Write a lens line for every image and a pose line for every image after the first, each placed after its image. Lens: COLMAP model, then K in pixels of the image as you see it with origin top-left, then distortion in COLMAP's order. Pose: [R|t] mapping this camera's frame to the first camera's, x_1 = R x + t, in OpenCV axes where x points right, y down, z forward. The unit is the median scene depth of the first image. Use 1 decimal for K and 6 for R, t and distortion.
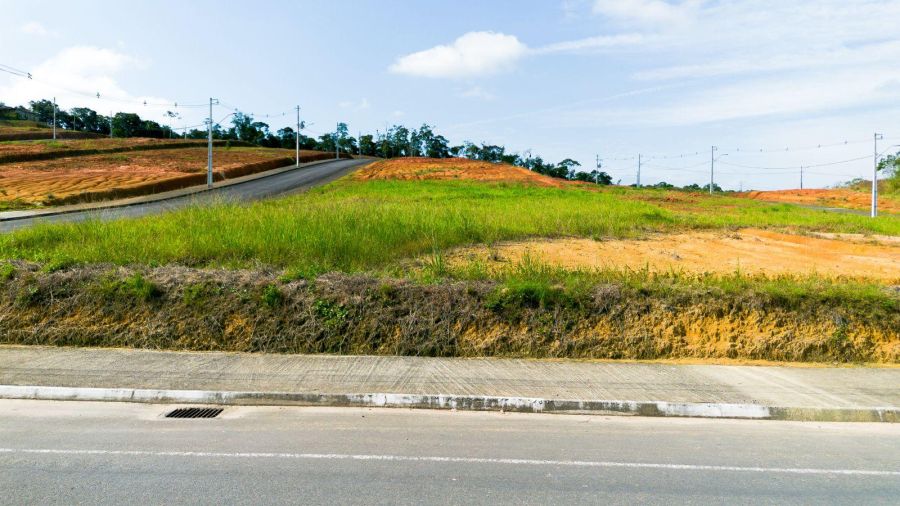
lens RADIAL K [[638.2, 0, 449.0], [0, 638.2, 251.0], [0, 0, 1]] dist [0.060550, -0.060170]
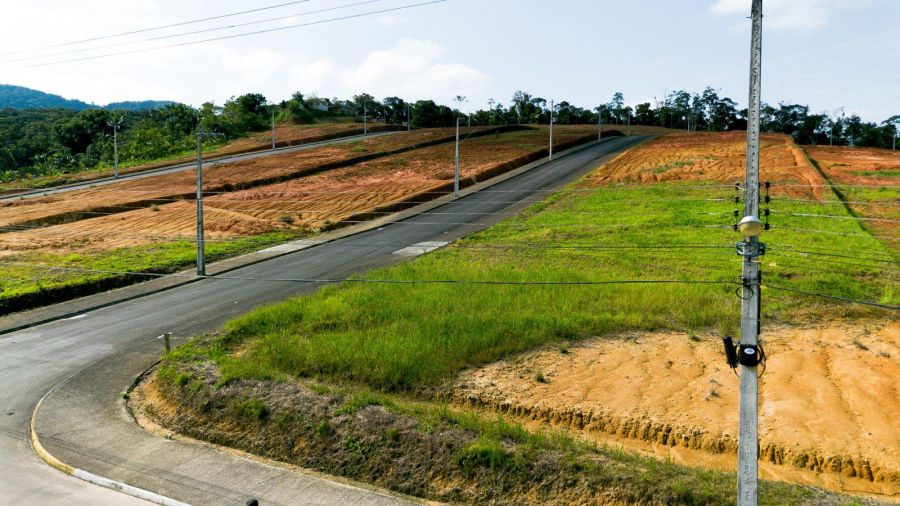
lens RADIAL K [[638.2, 0, 449.0], [0, 638.2, 251.0], [0, 0, 1]] dist [0.060550, -0.060170]
pose [[0.903304, 0.029415, -0.427992, 0.079709], [-0.002928, 0.998046, 0.062413, -0.056354], [0.428991, -0.055125, 0.901625, -0.024707]]
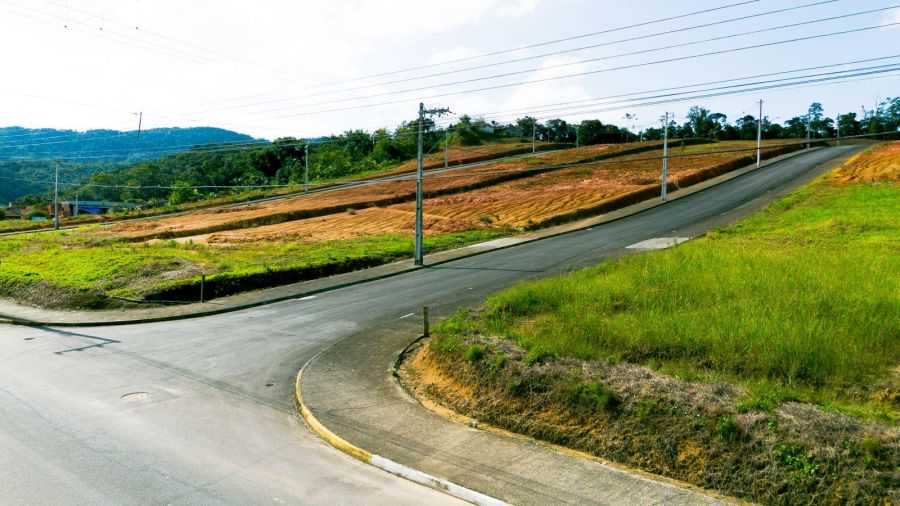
lens RADIAL K [[638.2, 0, 449.0], [0, 638.2, 251.0], [0, 0, 1]] dist [0.060550, -0.060170]
pose [[0.779795, 0.021622, -0.625661, -0.000560], [-0.012330, 0.999740, 0.019182, -0.027032], [0.625913, -0.007244, 0.779859, -0.000478]]
